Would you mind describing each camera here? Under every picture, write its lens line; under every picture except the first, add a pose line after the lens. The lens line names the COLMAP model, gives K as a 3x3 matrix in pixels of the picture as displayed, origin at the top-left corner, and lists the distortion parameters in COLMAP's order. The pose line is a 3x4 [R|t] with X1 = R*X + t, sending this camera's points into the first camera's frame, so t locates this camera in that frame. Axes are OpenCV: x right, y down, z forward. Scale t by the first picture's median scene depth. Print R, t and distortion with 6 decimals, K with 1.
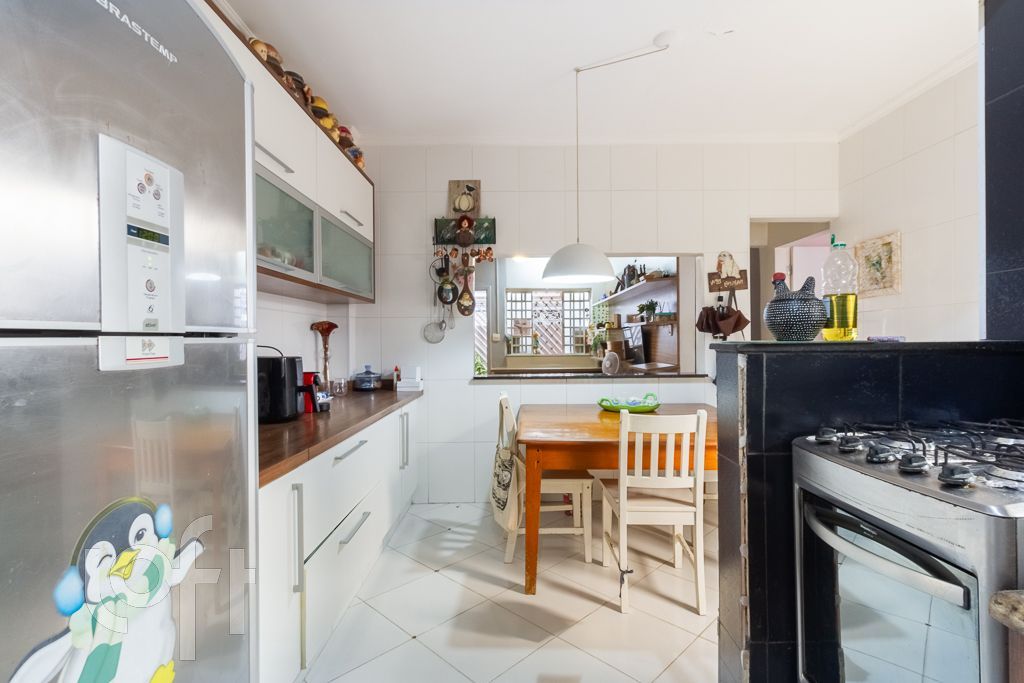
lens RADIAL K [[488.3, 0, 516.4], [0, 488.3, 342.7], [0, 0, 1]] dist [0.000386, 0.000033]
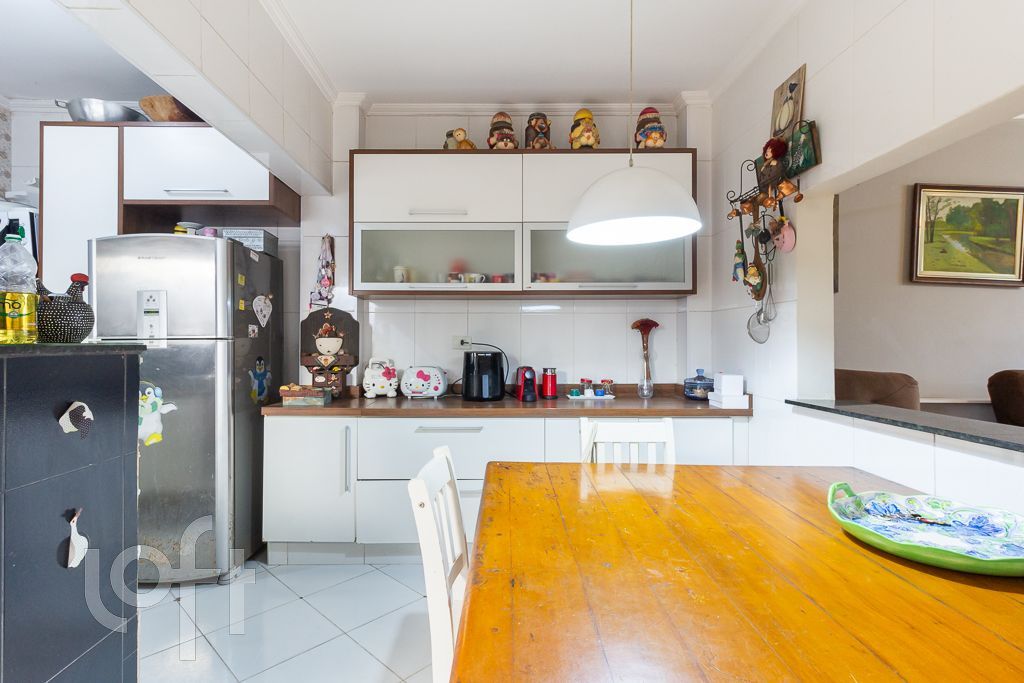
lens RADIAL K [[501.4, 0, 489.7], [0, 501.4, 339.3], [0, 0, 1]] dist [0.010145, 0.000916]
pose [[-0.006224, 0.001962, -0.999979, 0.231730], [-0.000787, 0.999998, 0.001967, -0.002129], [0.999980, 0.000799, -0.006222, 0.273689]]
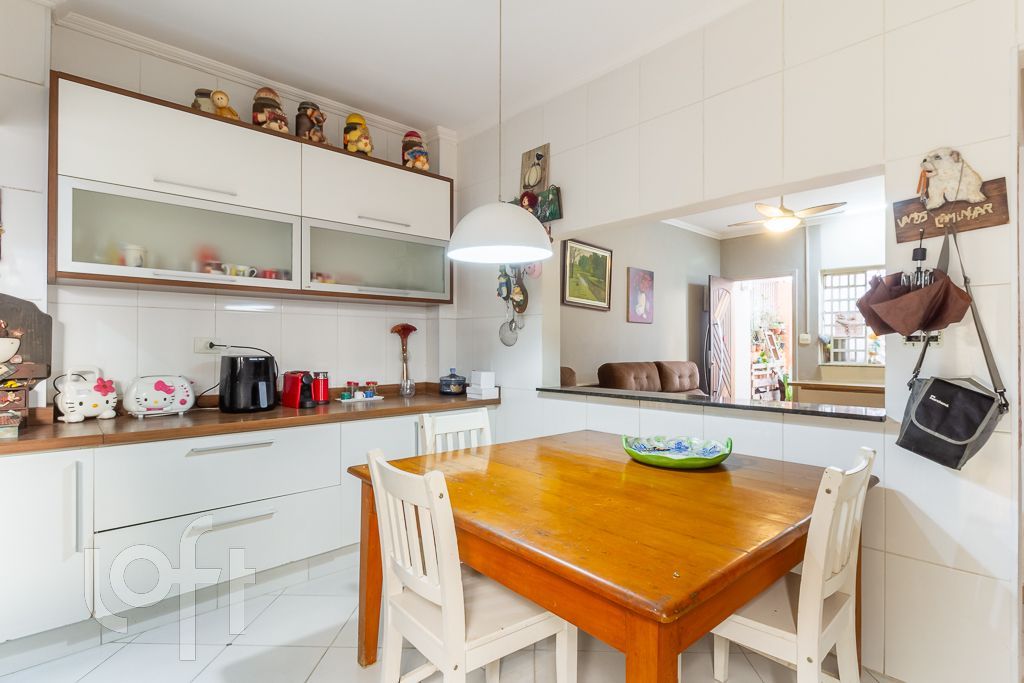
lens RADIAL K [[508.3, 0, 518.3], [0, 508.3, 345.2], [0, 0, 1]] dist [-0.006121, -0.000328]
pose [[0.684749, 0.006771, -0.728748, 0.218561], [-0.006375, 0.999974, 0.003301, -0.001318], [0.728751, 0.002385, 0.684774, 0.171244]]
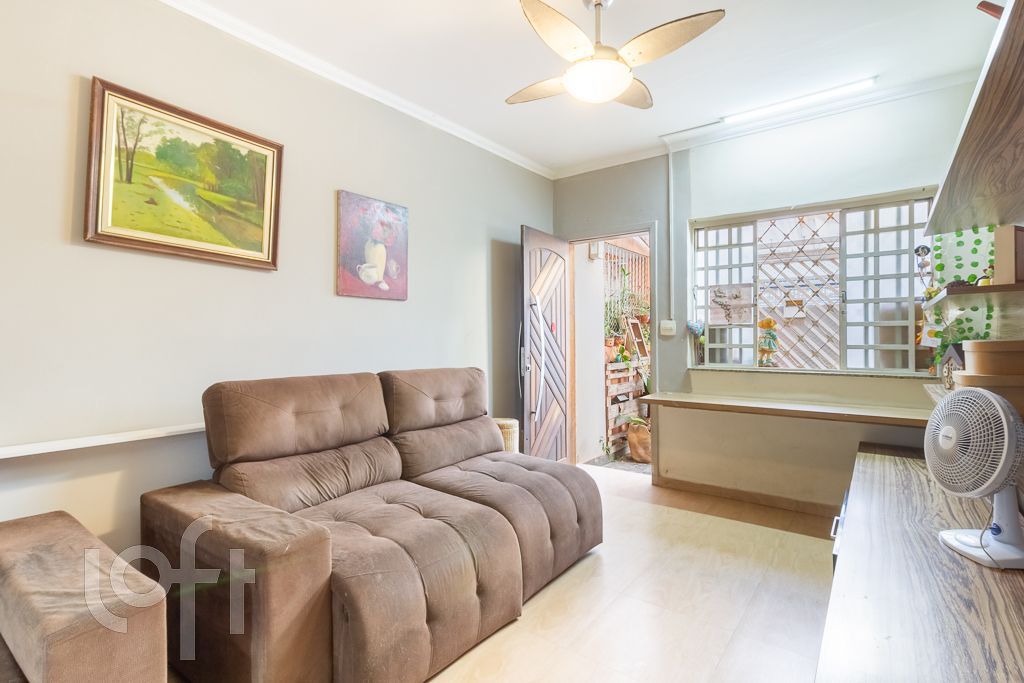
lens RADIAL K [[483.7, 0, 517.2], [0, 483.7, 337.8], [0, 0, 1]] dist [0.002973, 0.000401]
pose [[0.791064, 0.005339, -0.611710, 0.129667], [-0.002743, 0.999983, 0.005181, -0.003585], [0.611727, -0.002421, 0.791065, 0.544703]]
